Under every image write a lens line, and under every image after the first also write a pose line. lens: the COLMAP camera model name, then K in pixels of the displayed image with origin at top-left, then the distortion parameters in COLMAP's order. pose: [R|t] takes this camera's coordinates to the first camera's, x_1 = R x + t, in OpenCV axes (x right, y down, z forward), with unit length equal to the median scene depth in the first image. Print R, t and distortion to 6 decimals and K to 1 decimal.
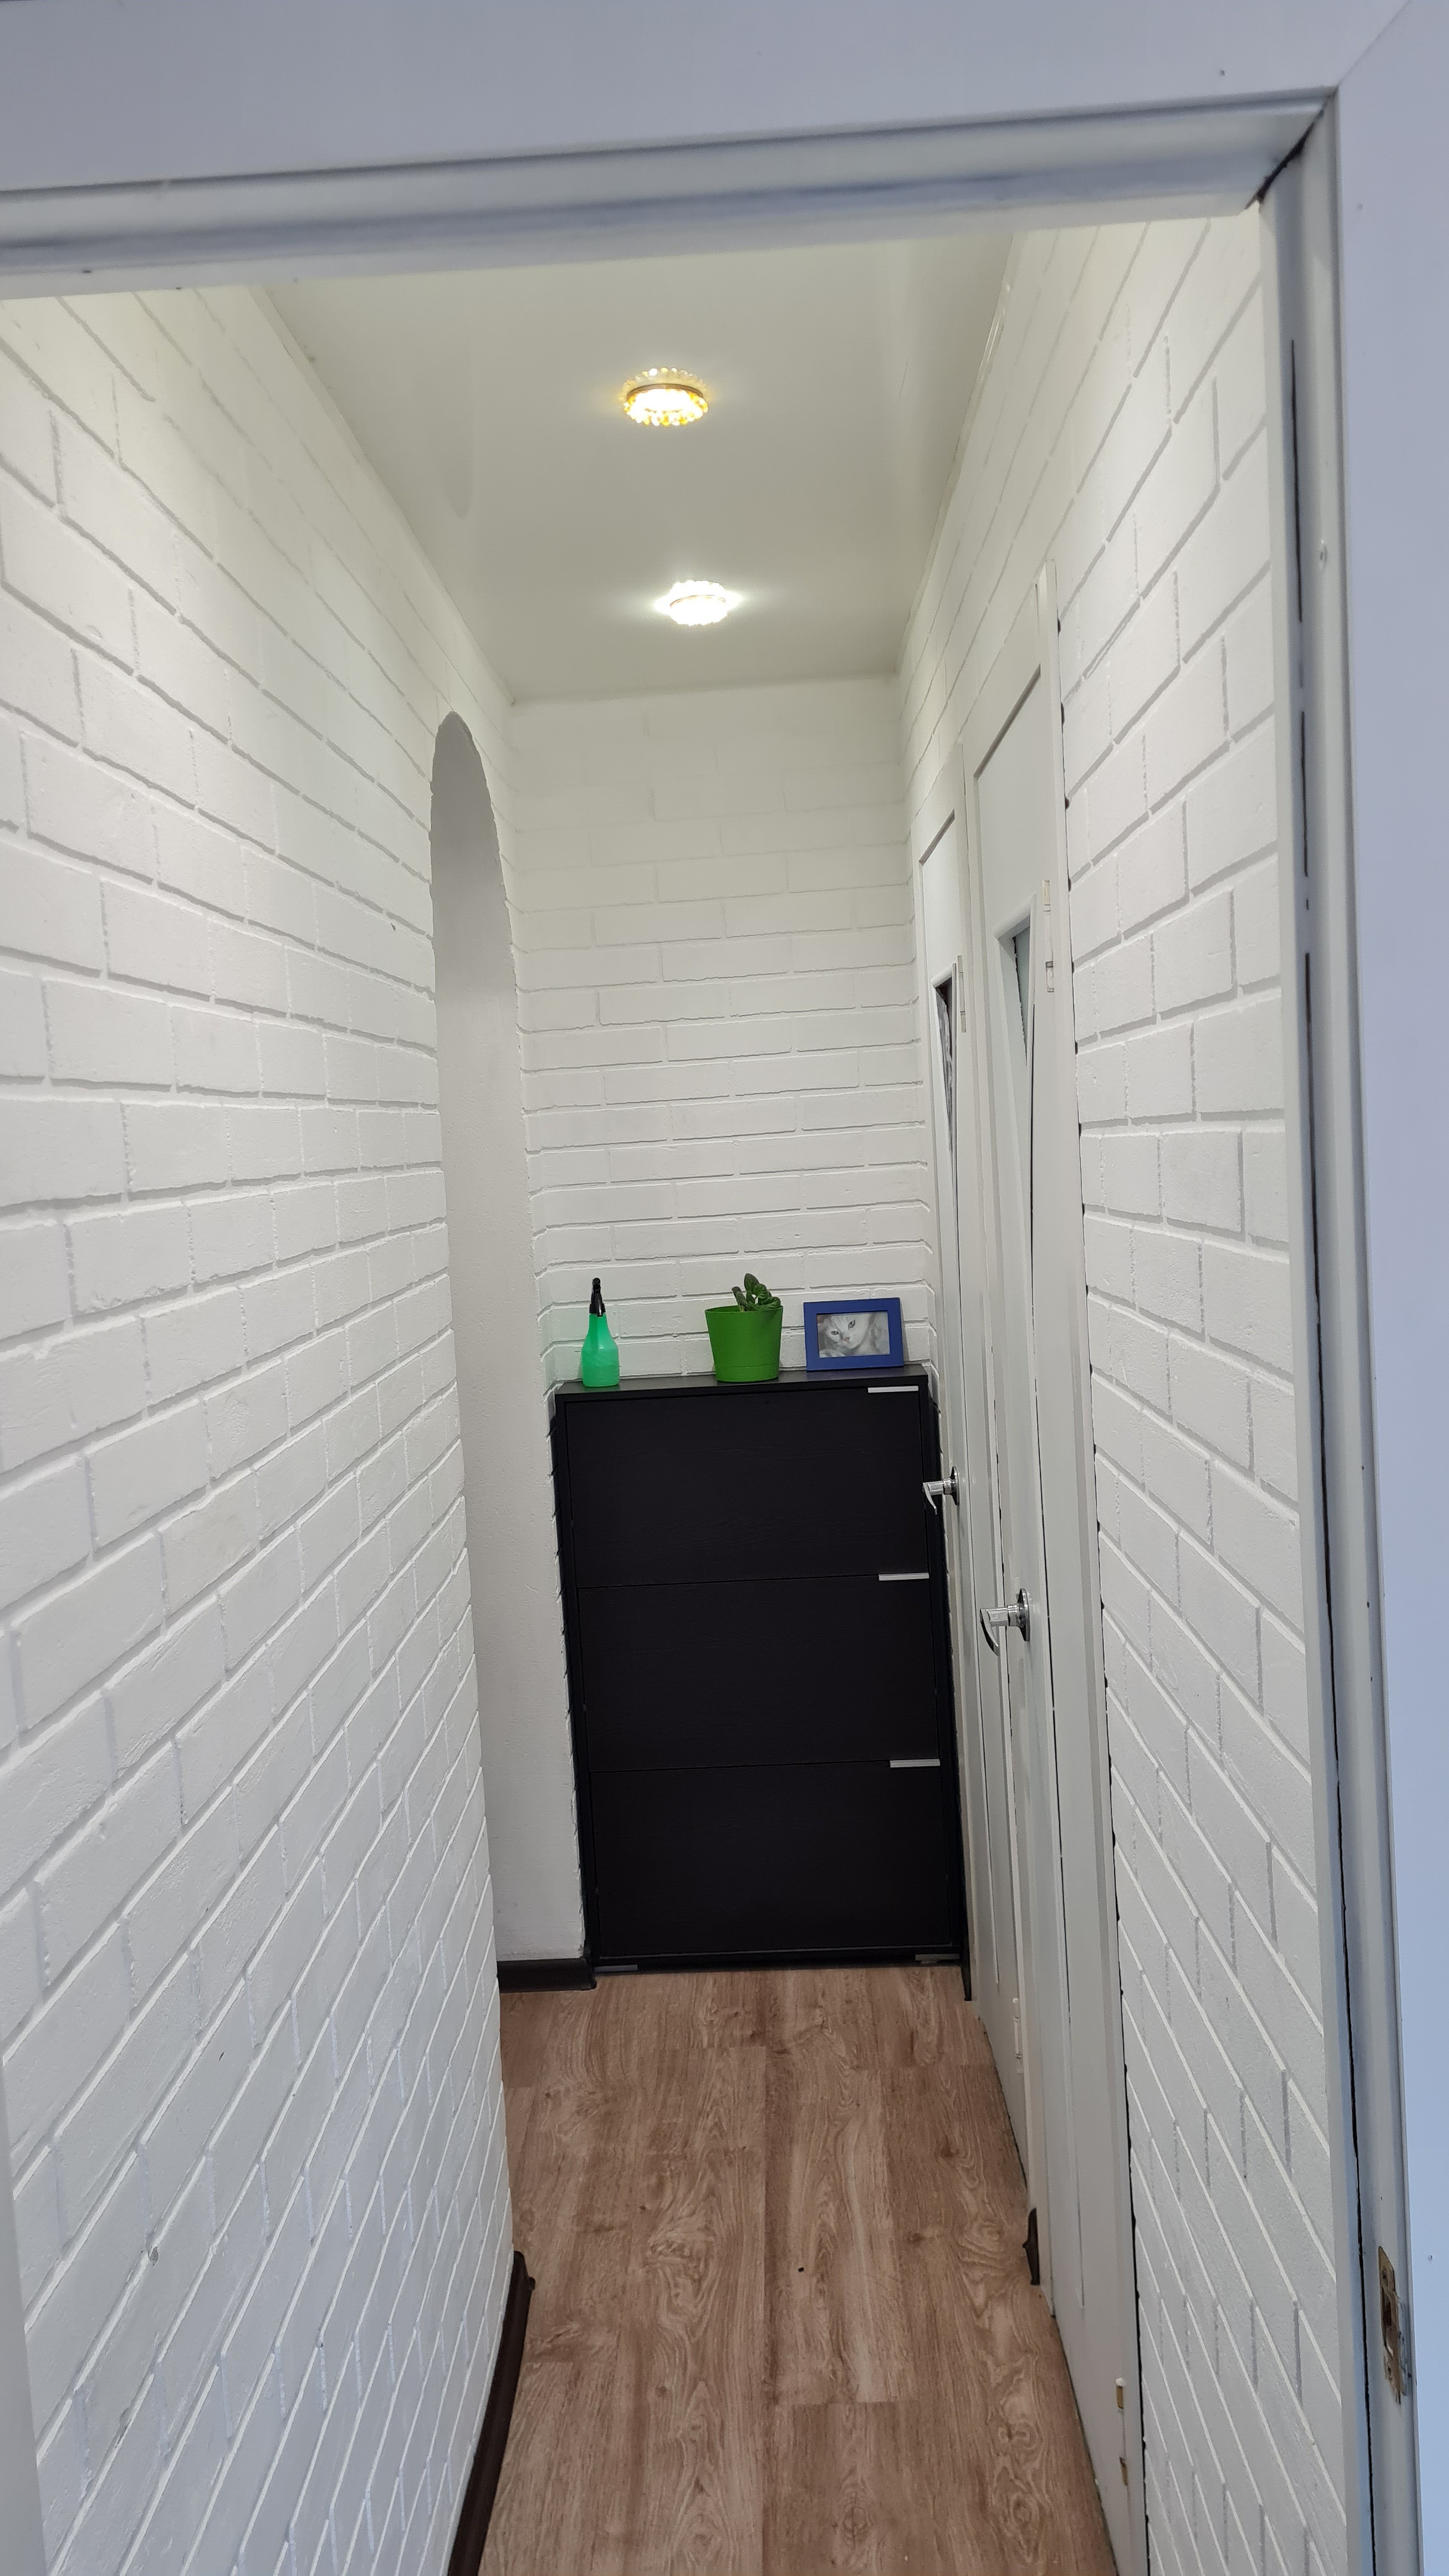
lens RADIAL K [[1927.5, 0, 715.7], [0, 1927.5, 1285.3], [0, 0, 1]] dist [0.037939, -0.004711]
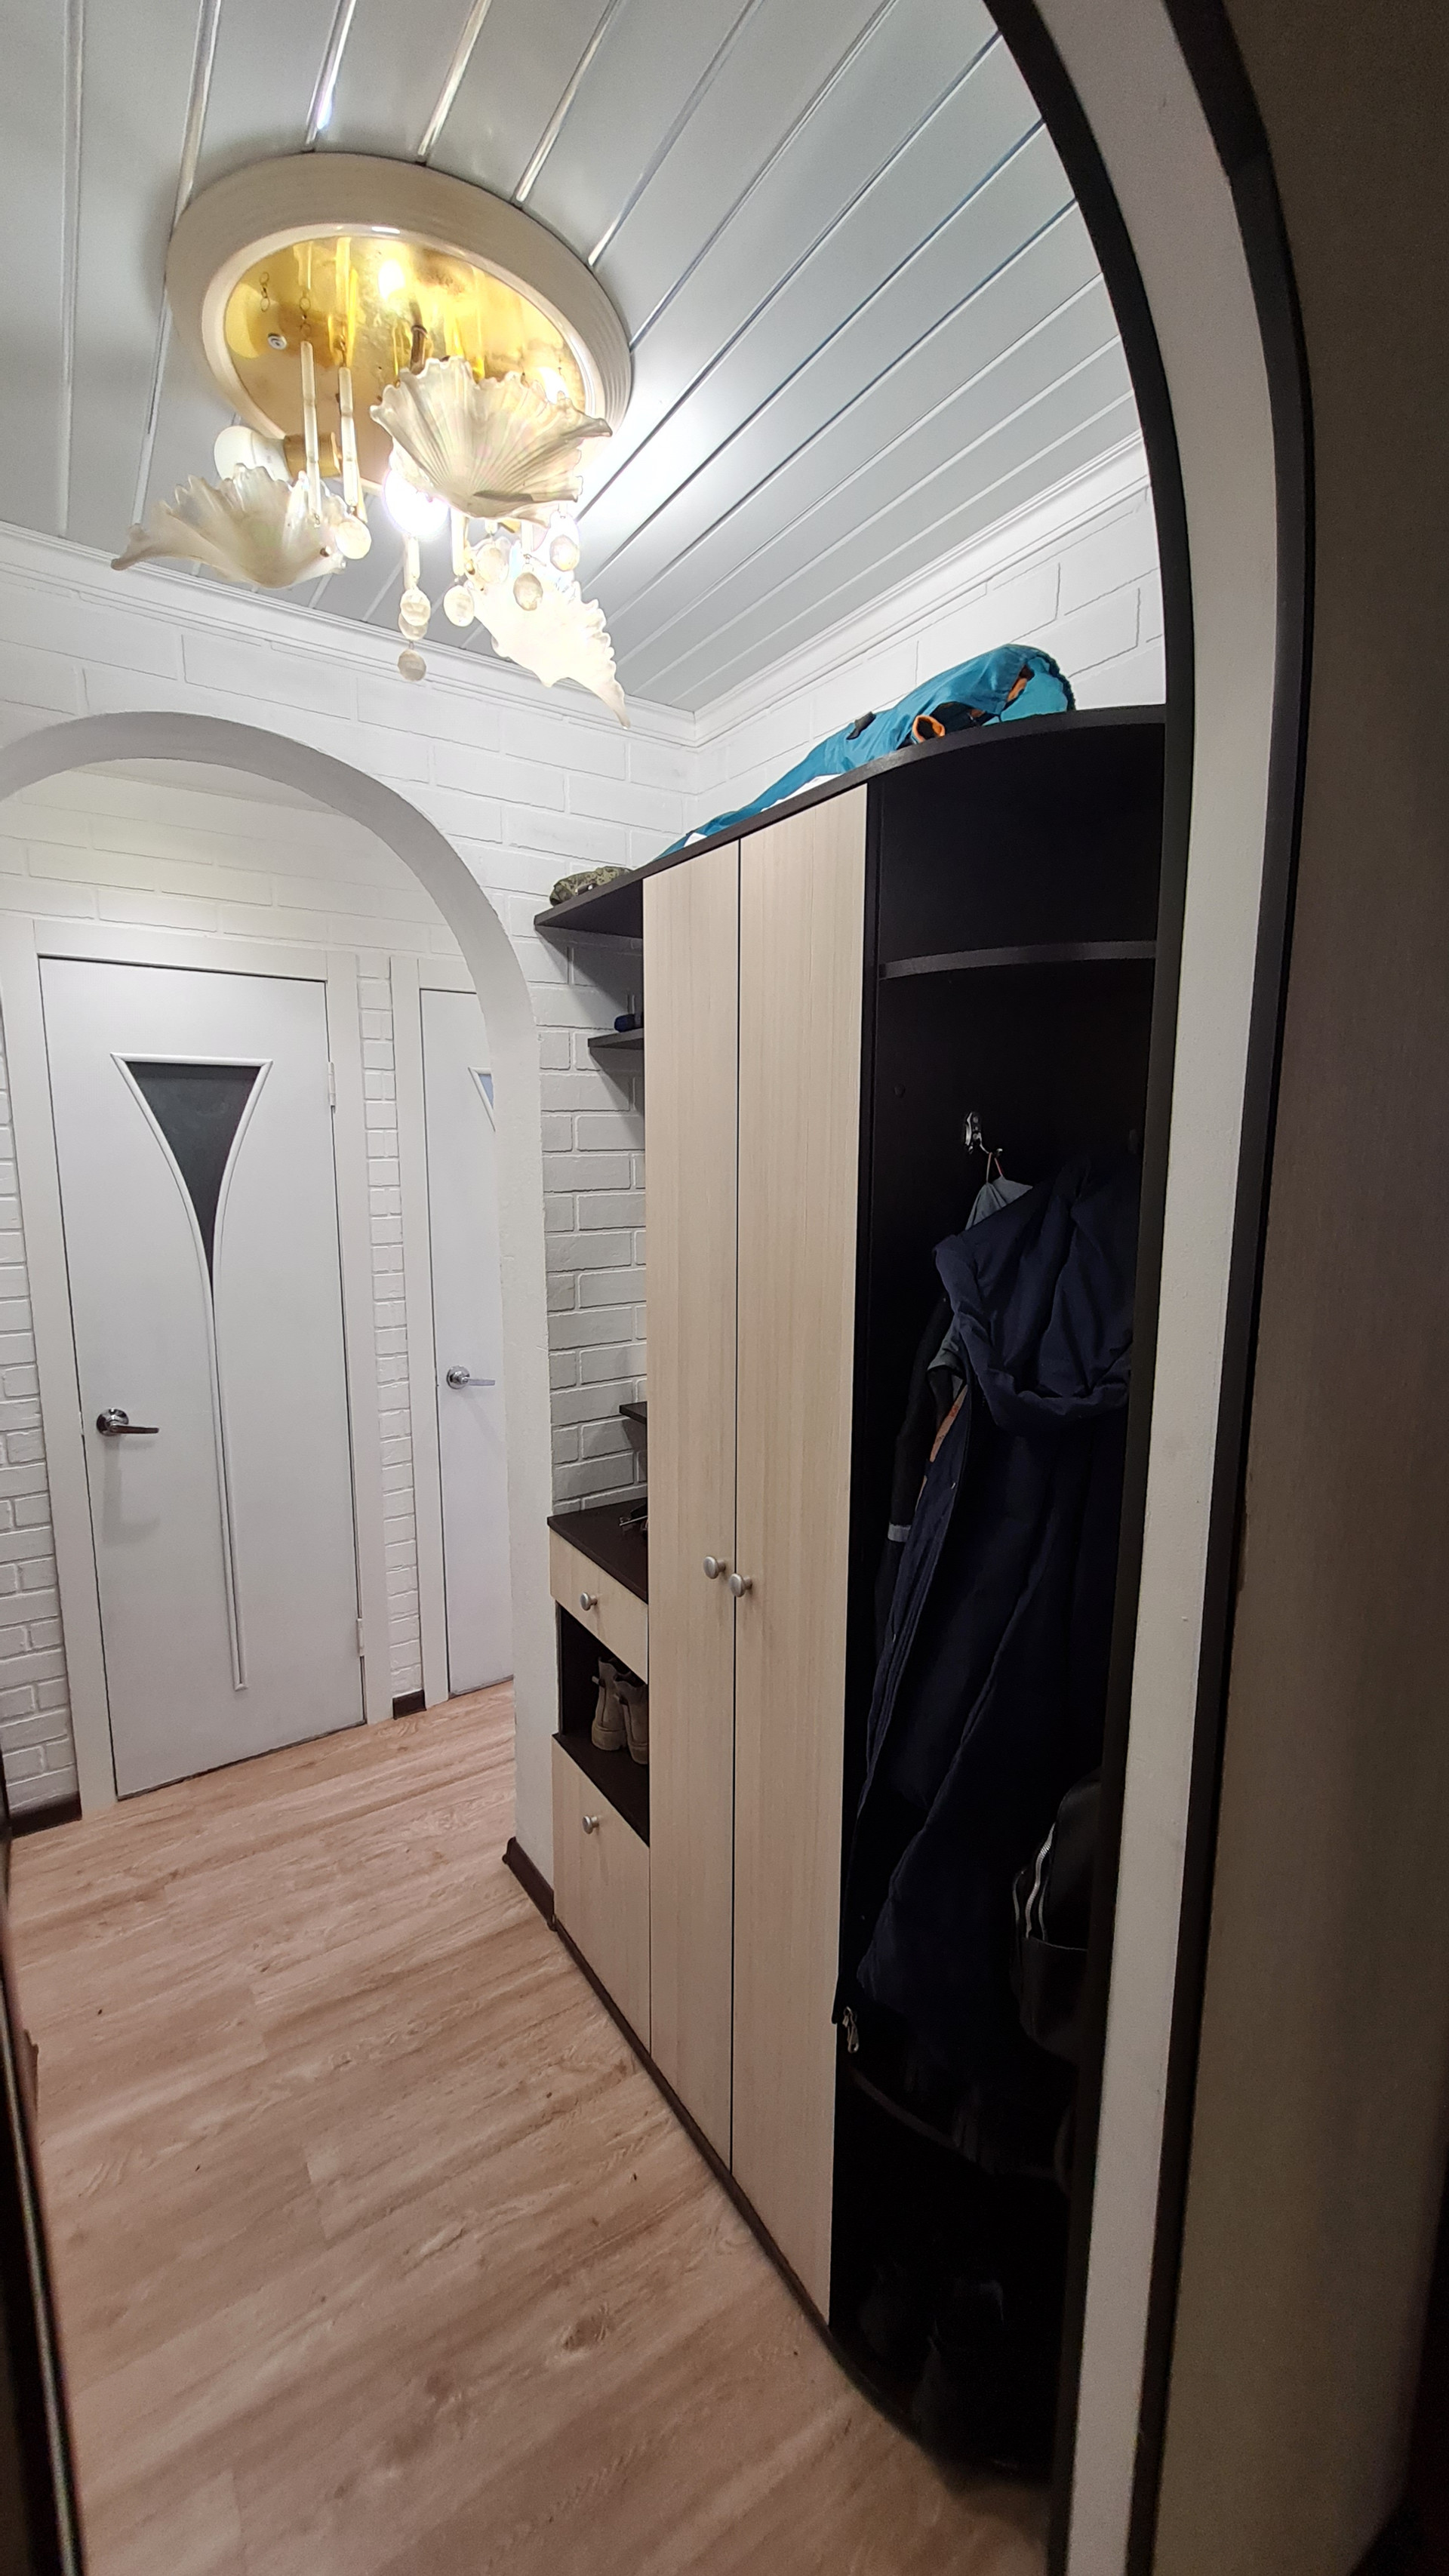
lens RADIAL K [[1009.8, 0, 714.6], [0, 1009.8, 1280.5], [0, 0, 1]] dist [-0.001006, 0.000178]
pose [[-0.566300, -0.071306, 0.821109, -0.753213], [0.099659, 0.983017, 0.154099, -0.069512], [-0.818152, 0.169097, -0.549576, 1.086573]]
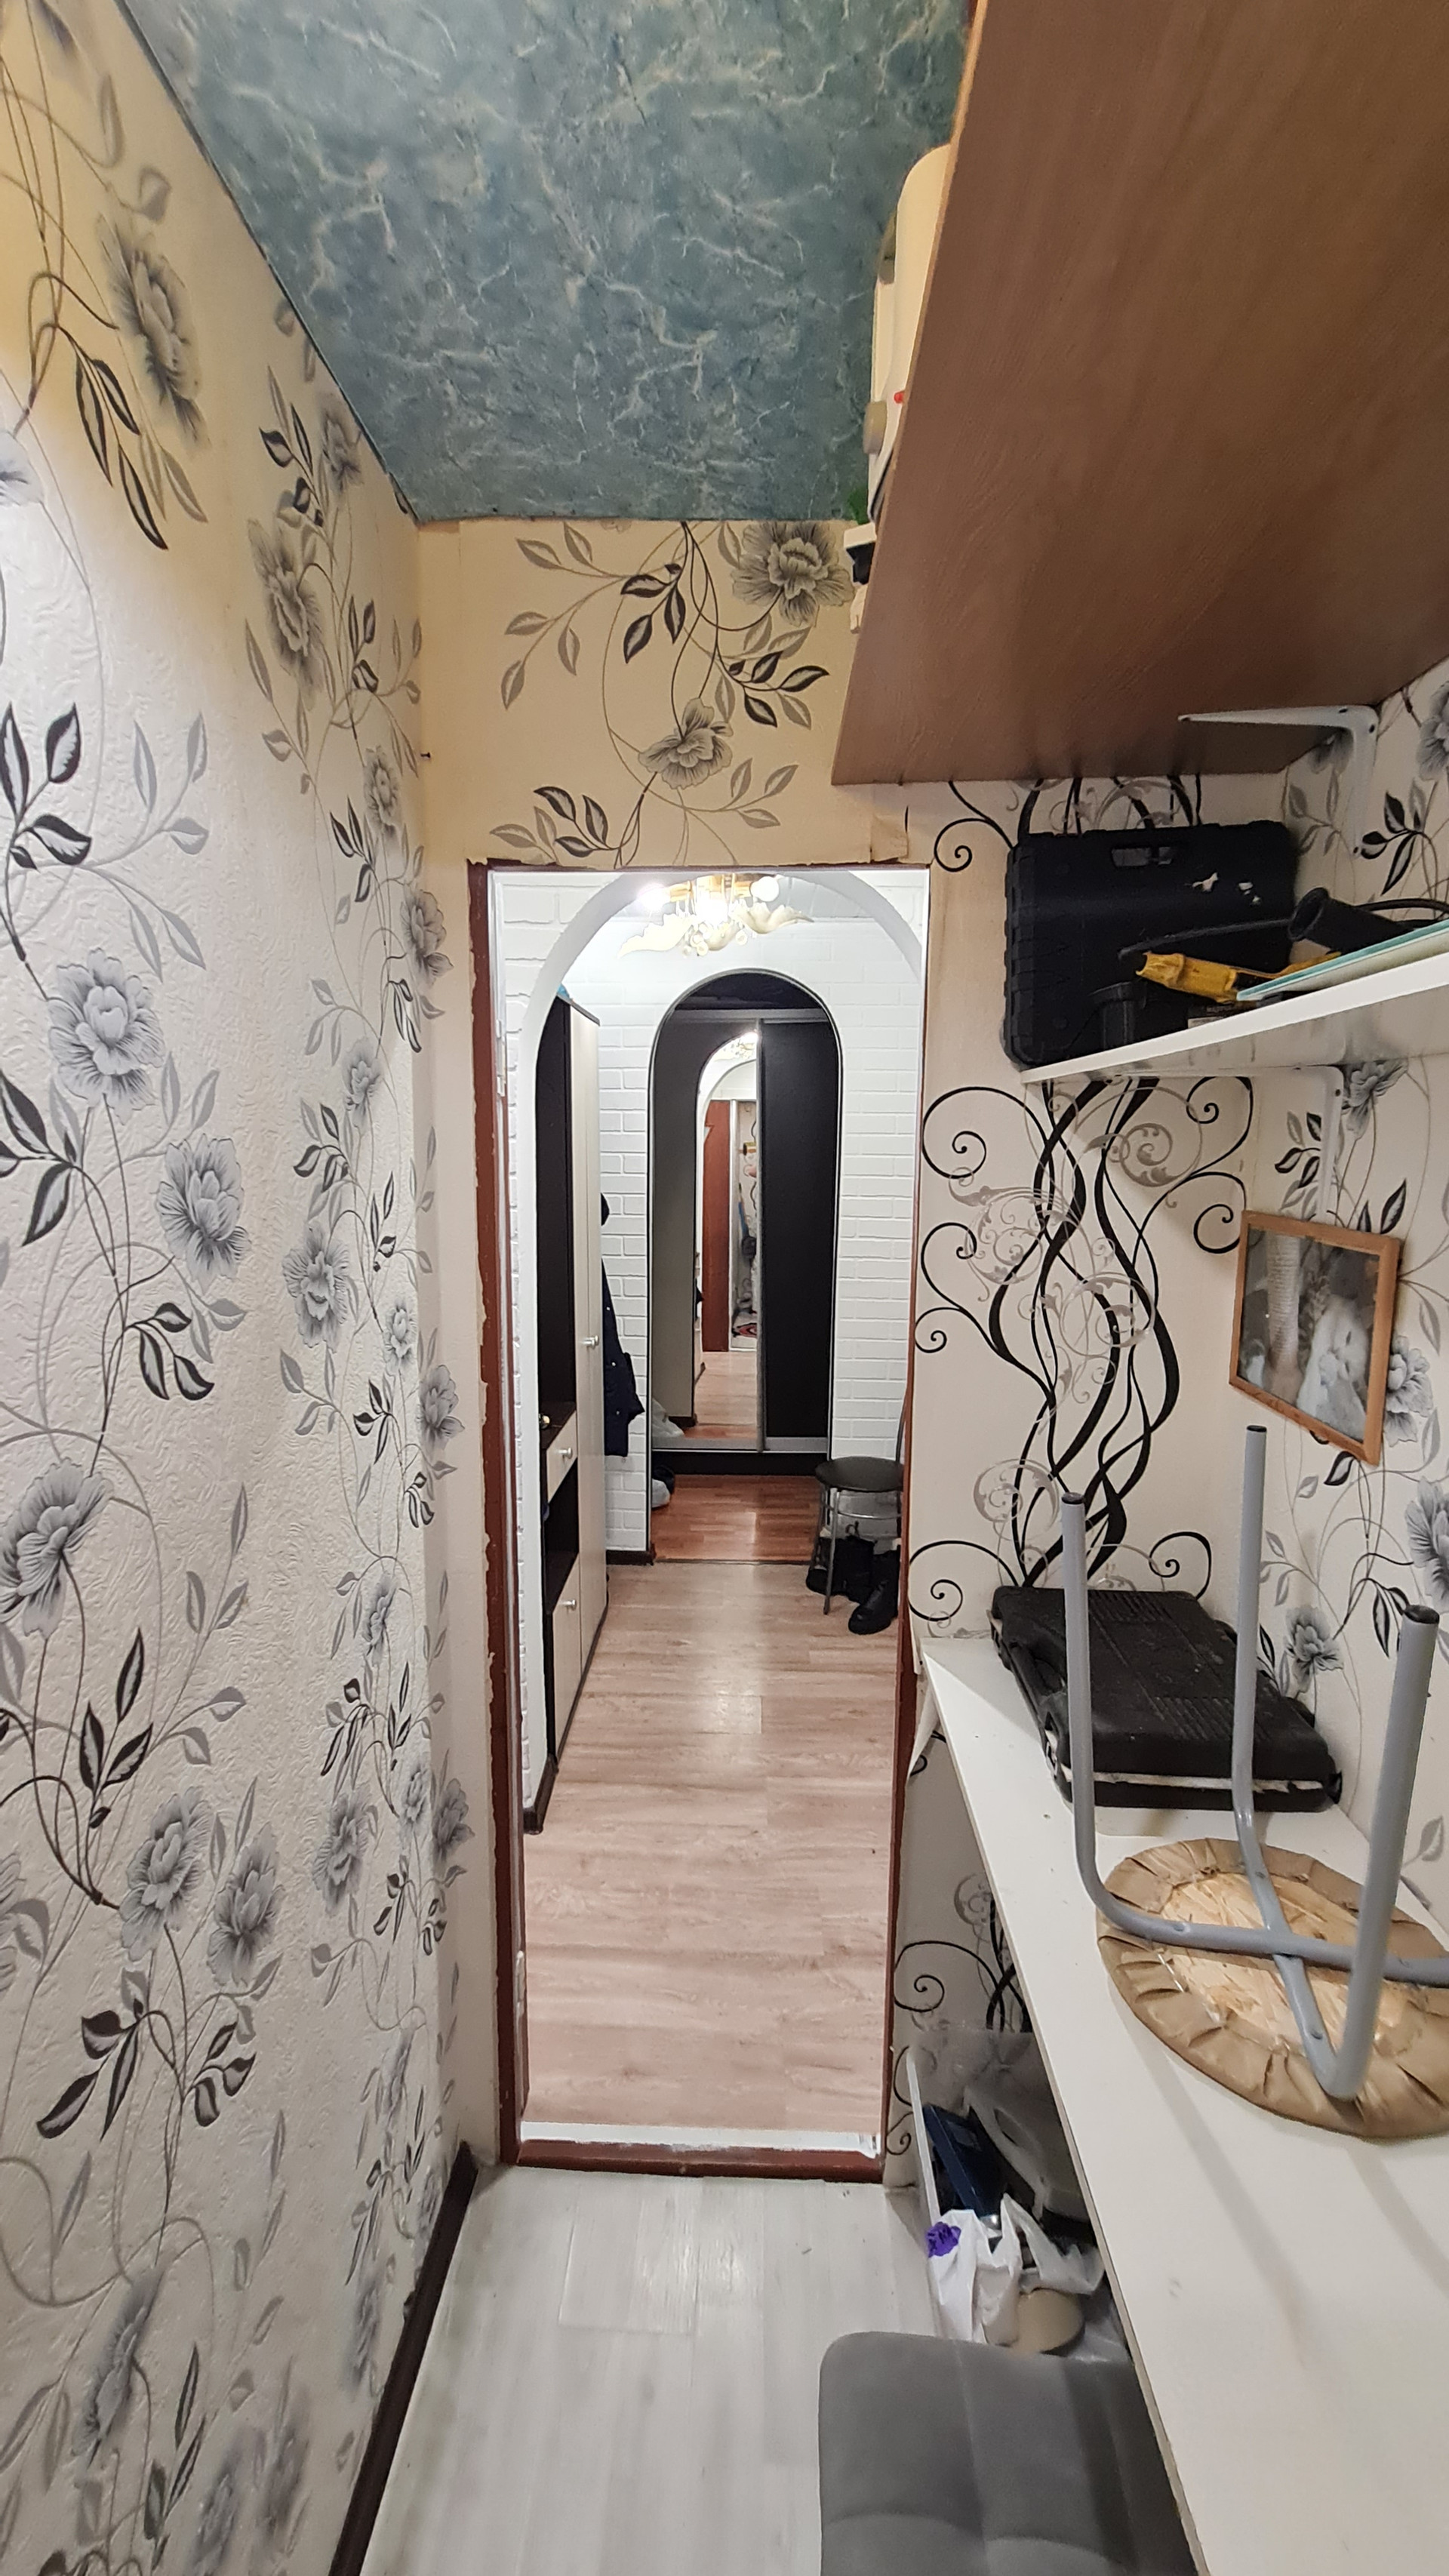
lens RADIAL K [[1009.8, 0, 717.5], [0, 1009.8, 1281.3], [0, 0, 1]] dist [-0.001006, 0.000178]
pose [[-0.020539, 0.187262, -0.982095, 0.598735], [-0.087625, 0.978185, 0.188349, -0.127415], [0.995942, 0.089925, -0.003682, 0.978402]]
